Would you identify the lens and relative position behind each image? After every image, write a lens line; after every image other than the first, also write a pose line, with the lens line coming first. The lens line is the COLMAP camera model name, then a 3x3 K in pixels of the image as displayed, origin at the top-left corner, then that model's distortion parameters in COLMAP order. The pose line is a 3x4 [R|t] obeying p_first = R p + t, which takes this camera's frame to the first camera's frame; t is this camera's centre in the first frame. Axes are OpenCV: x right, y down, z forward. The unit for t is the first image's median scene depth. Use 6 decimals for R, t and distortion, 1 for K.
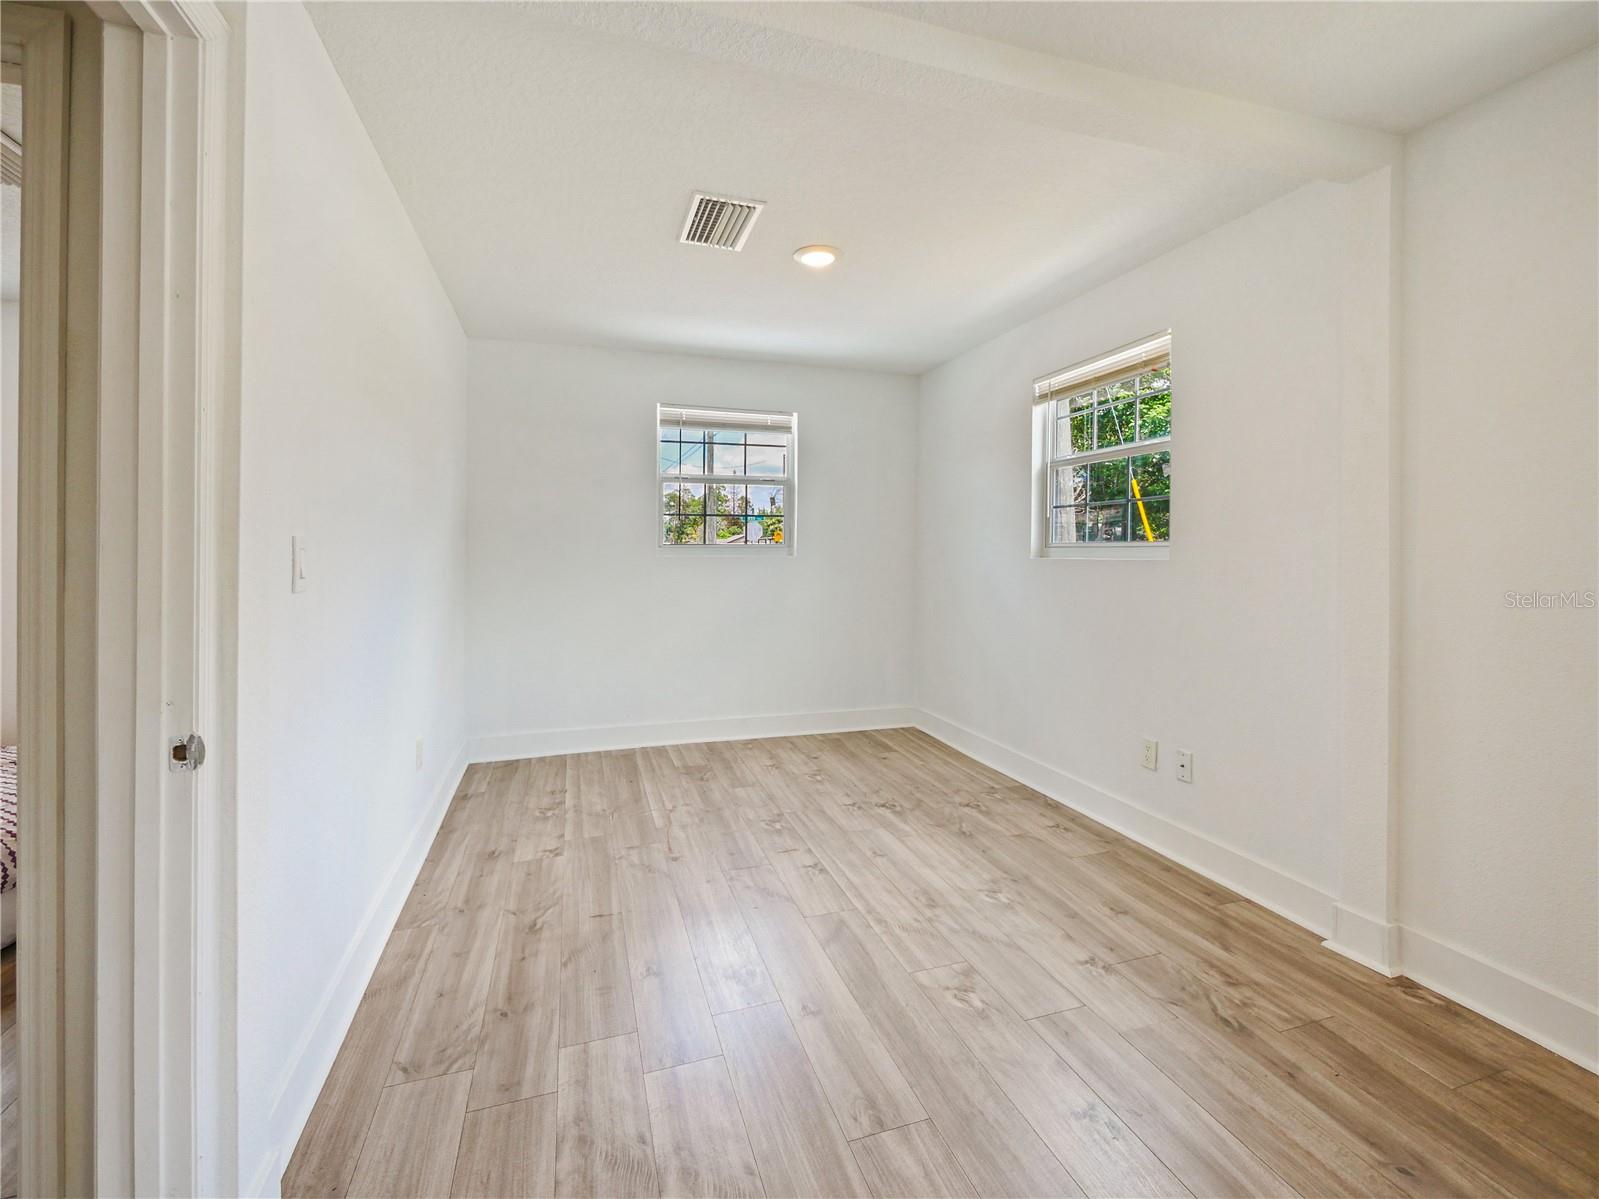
lens RADIAL K [[700.5, 0, 789.1], [0, 700.5, 591.1], [0, 0, 1]] dist [-0.001530, -0.000216]
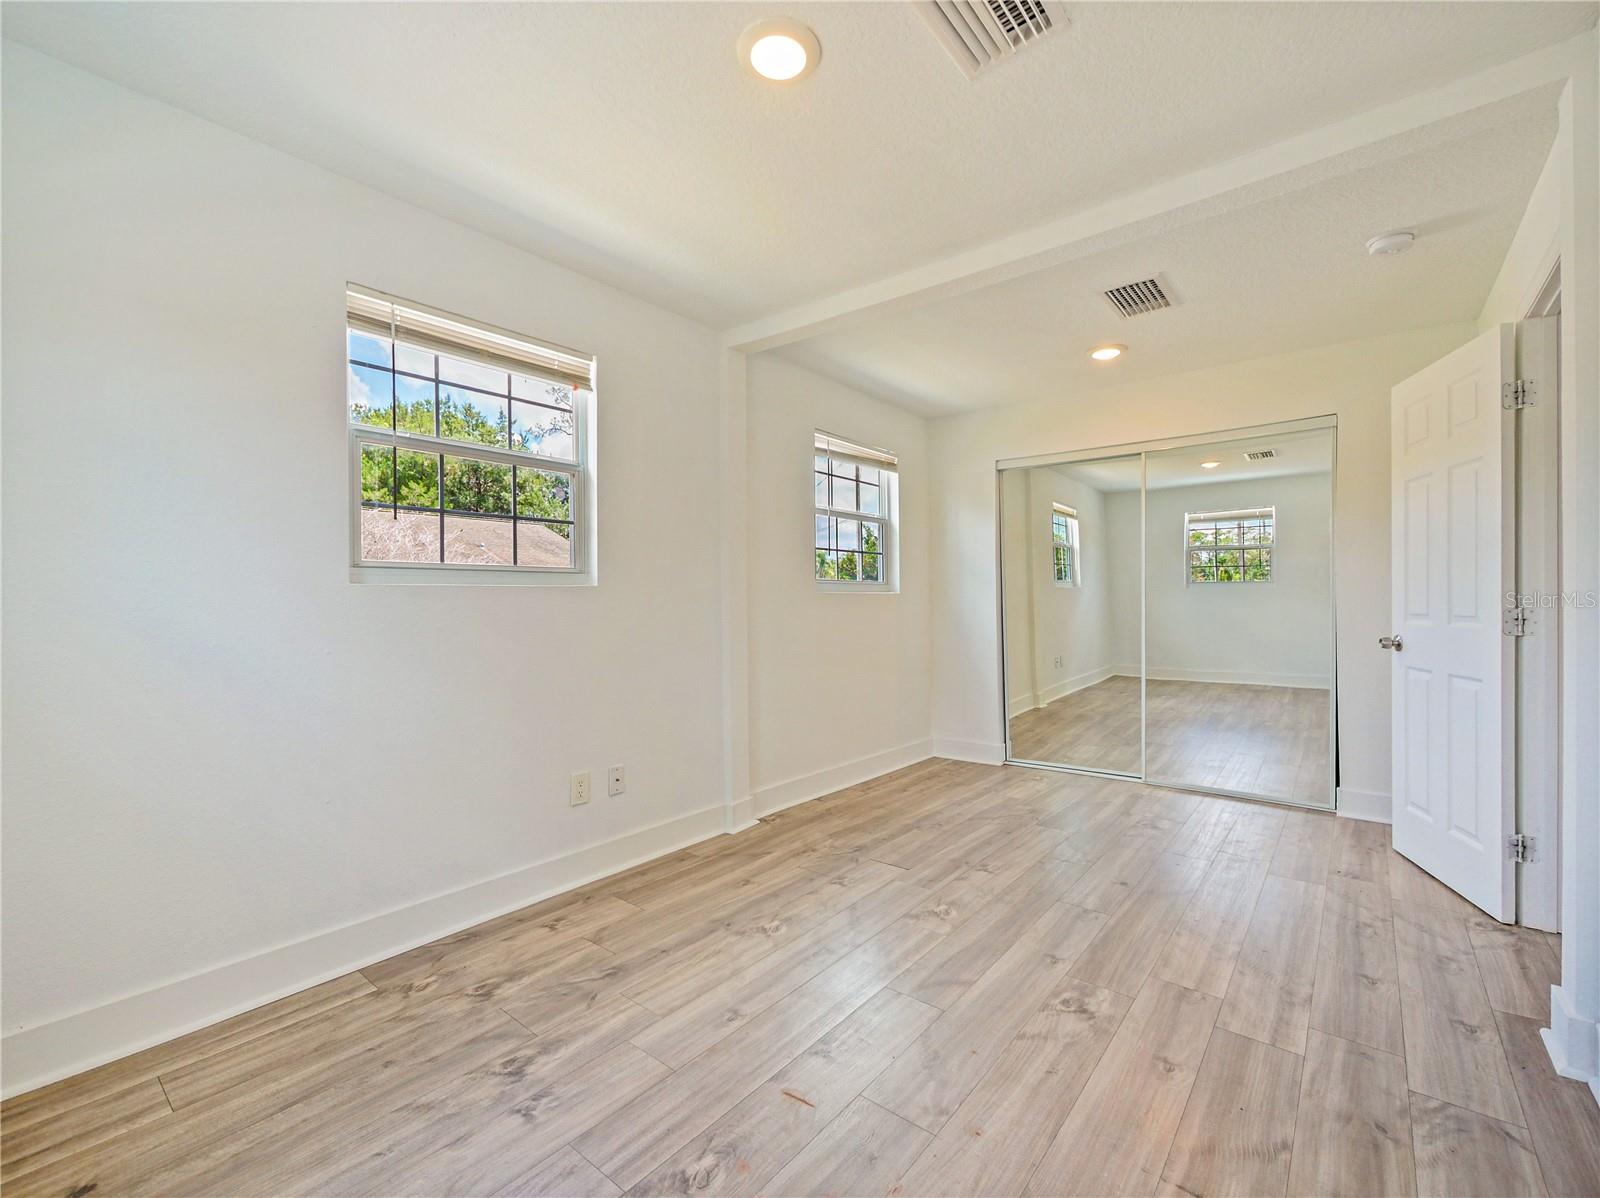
lens RADIAL K [[647.0, 0, 800.0], [0, 647.0, 599.0], [0, 0, 1]] dist [-0.002824, -0.000583]
pose [[-0.525105, 0.011838, 0.850955, -0.505200], [0.061060, 0.997850, 0.023797, -0.048943], [-0.848844, 0.064455, -0.524699, 1.397704]]
